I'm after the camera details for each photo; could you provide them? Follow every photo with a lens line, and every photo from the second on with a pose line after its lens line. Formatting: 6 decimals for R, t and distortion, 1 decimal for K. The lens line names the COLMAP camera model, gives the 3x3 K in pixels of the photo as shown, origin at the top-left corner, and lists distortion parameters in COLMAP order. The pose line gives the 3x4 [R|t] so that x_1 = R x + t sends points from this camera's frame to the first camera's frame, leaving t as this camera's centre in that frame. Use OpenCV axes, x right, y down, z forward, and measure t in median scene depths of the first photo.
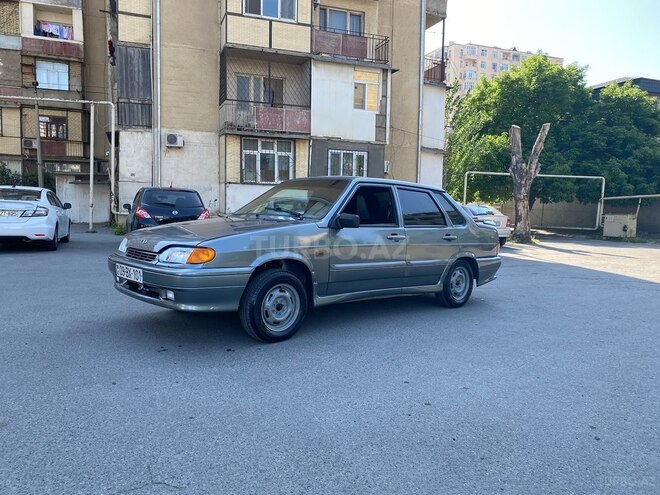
lens RADIAL K [[503.5, 0, 326.7], [0, 503.5, 248.8], [0, 0, 1]] dist [0.011215, -0.009259]
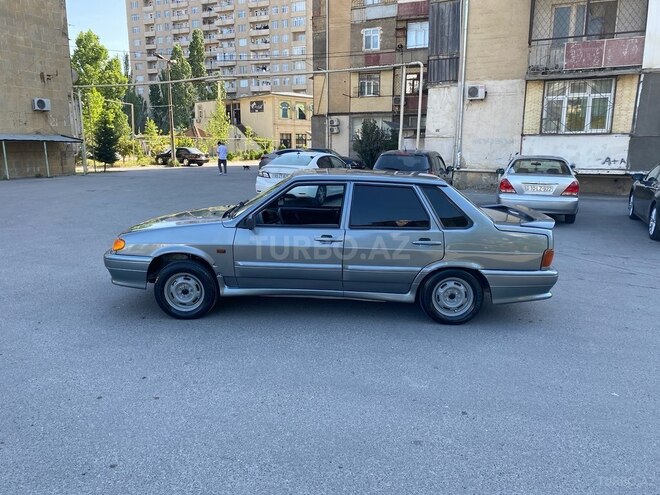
lens RADIAL K [[503.5, 0, 326.7], [0, 503.5, 248.8], [0, 0, 1]] dist [0.011215, -0.009259]
pose [[0.715786, 0.119633, -0.687996, 0.198261], [-0.038314, 0.990460, 0.132365, -0.032745], [0.697268, -0.068385, 0.713541, 0.076661]]
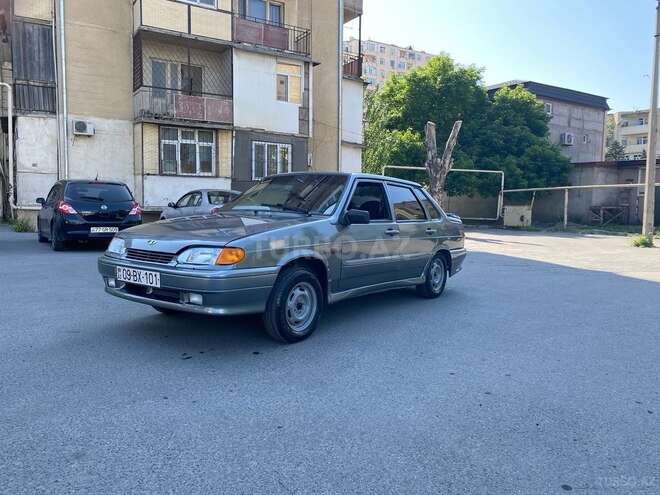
lens RADIAL K [[504.6, 0, 332.6], [0, 504.6, 245.6], [0, 0, 1]] dist [0.003843, -0.005651]
pose [[0.979448, -0.021107, 0.200589, -0.045759], [0.019166, 0.999749, 0.011617, -0.002436], [-0.200784, -0.007534, 0.979607, 0.005646]]
